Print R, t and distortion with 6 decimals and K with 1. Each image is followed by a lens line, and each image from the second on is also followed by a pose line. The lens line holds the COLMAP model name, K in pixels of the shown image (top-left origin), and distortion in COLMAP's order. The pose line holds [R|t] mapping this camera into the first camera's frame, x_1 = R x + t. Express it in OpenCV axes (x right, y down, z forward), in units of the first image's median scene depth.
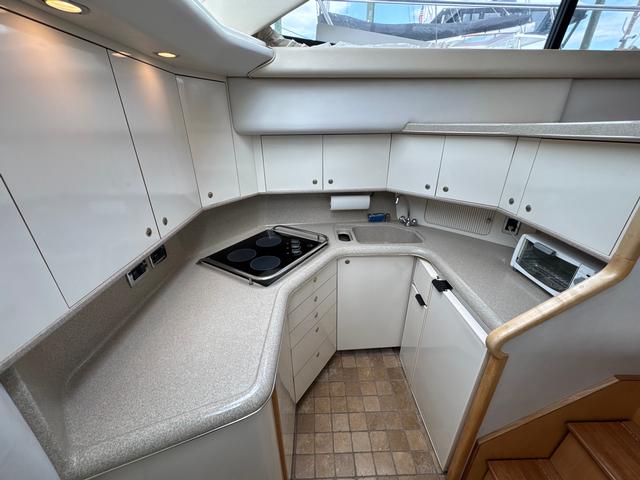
lens RADIAL K [[256.1, 0, 320.6], [0, 256.1, 239.9], [0, 0, 1]] dist [0.000028, 0.000389]
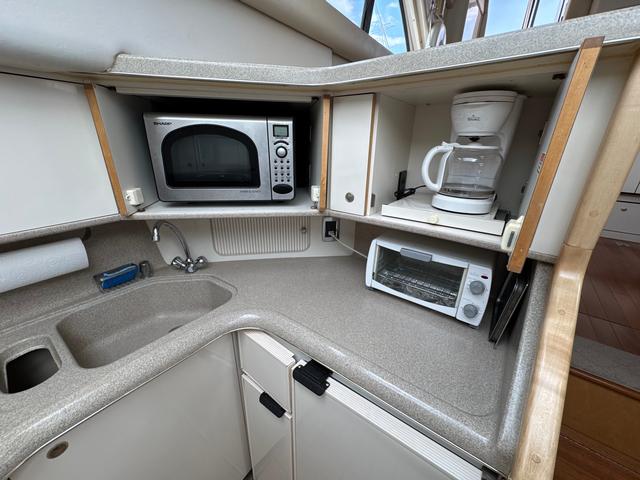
lens RADIAL K [[256.1, 0, 320.6], [0, 256.1, 239.9], [0, 0, 1]] dist [0.000028, 0.000389]
pose [[0.620621, -0.265492, 0.737796, 0.145104], [0.305656, 0.948414, 0.084170, -0.097998], [-0.722083, 0.173274, 0.669755, 0.492588]]
